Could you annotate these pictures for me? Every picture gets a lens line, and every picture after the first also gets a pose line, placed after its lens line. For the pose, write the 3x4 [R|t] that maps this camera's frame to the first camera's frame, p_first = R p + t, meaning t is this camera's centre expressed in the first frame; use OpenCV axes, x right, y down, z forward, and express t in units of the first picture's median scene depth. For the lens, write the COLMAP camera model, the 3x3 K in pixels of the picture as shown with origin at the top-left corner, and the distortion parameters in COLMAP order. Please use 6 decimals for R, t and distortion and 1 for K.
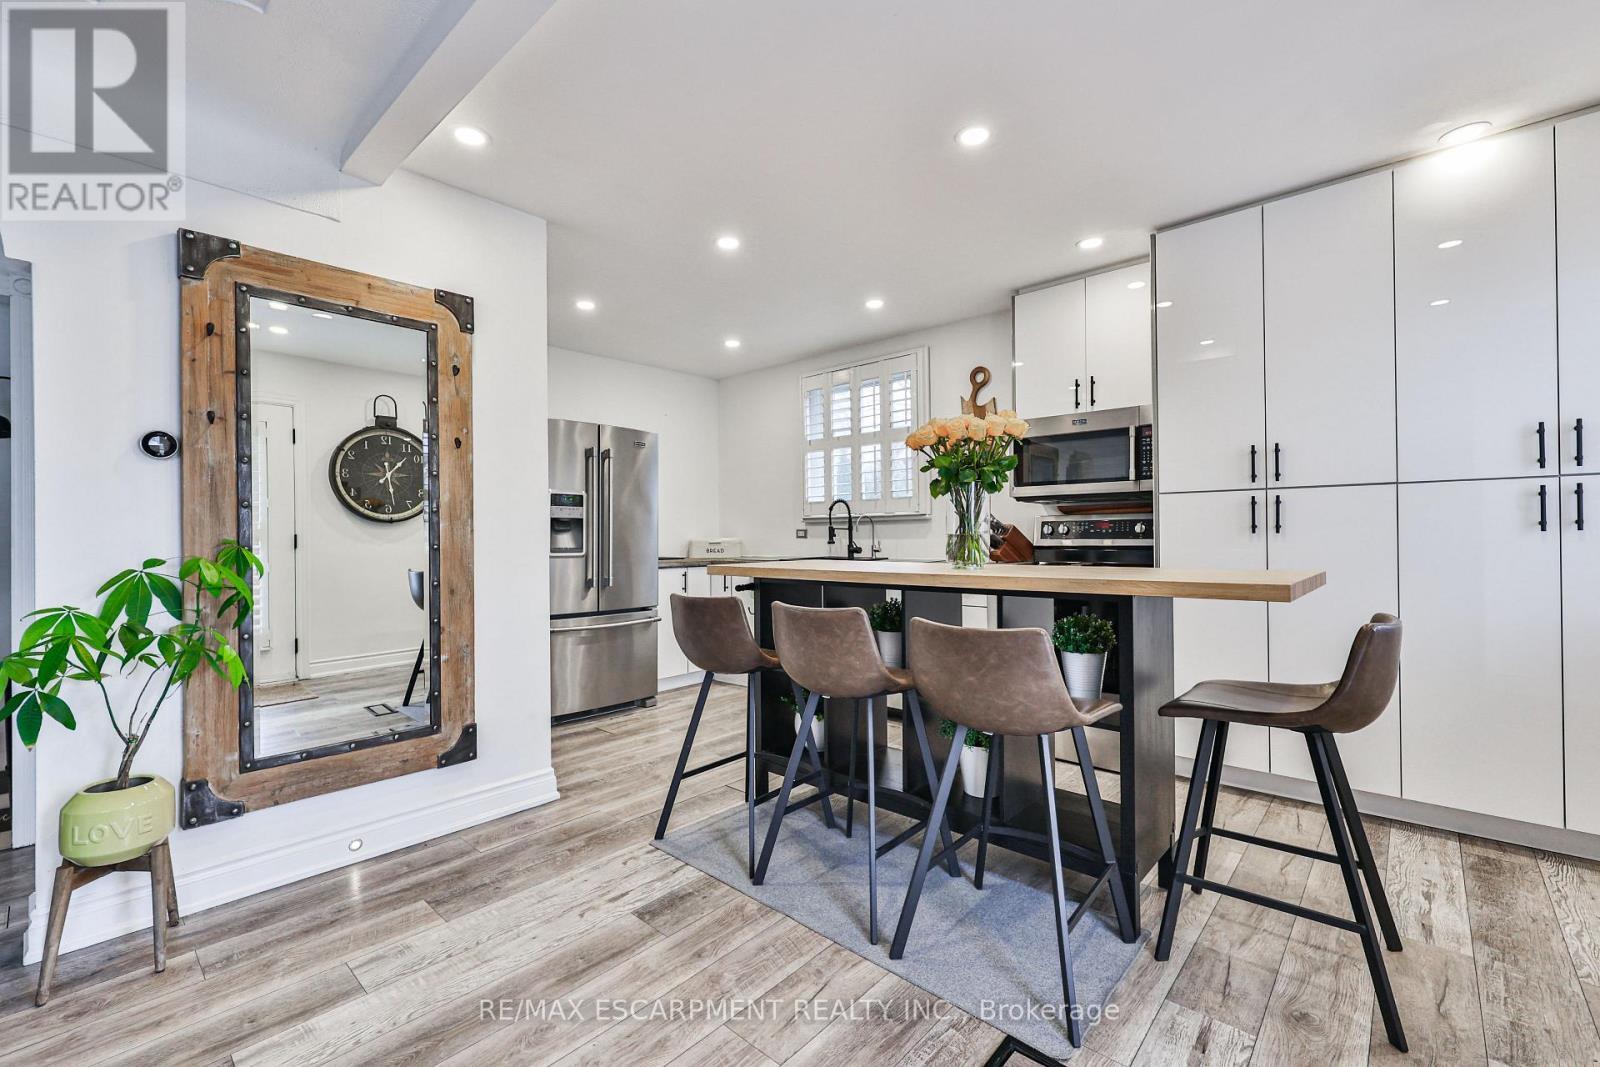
lens RADIAL K [[681.8, 0, 803.2], [0, 681.8, 540.6], [0, 0, 1]] dist [0.000028, -0.000201]
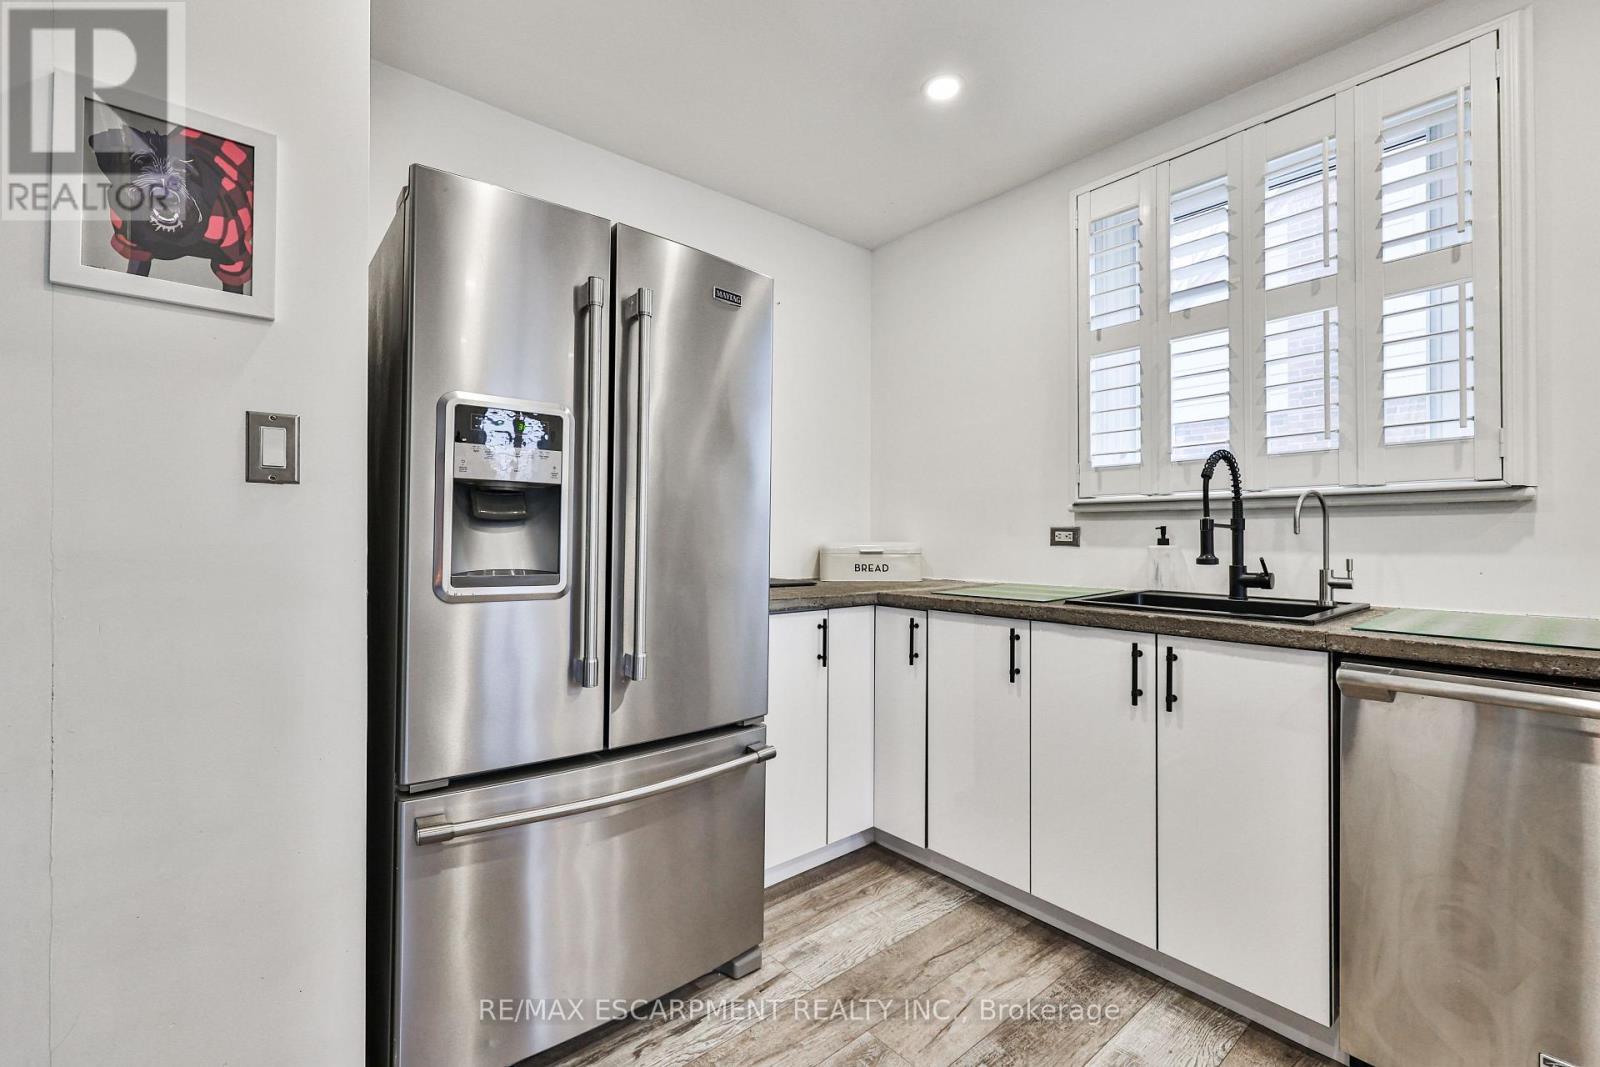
lens RADIAL K [[681.8, 0, 796.2], [0, 681.8, 529.3], [0, 0, 1]] dist [0.000028, -0.000201]
pose [[0.991557, 0.012668, -0.129049, -0.137641], [-0.014789, 0.999771, -0.015493, -0.005499], [0.128823, 0.017271, 0.991517, 0.571924]]
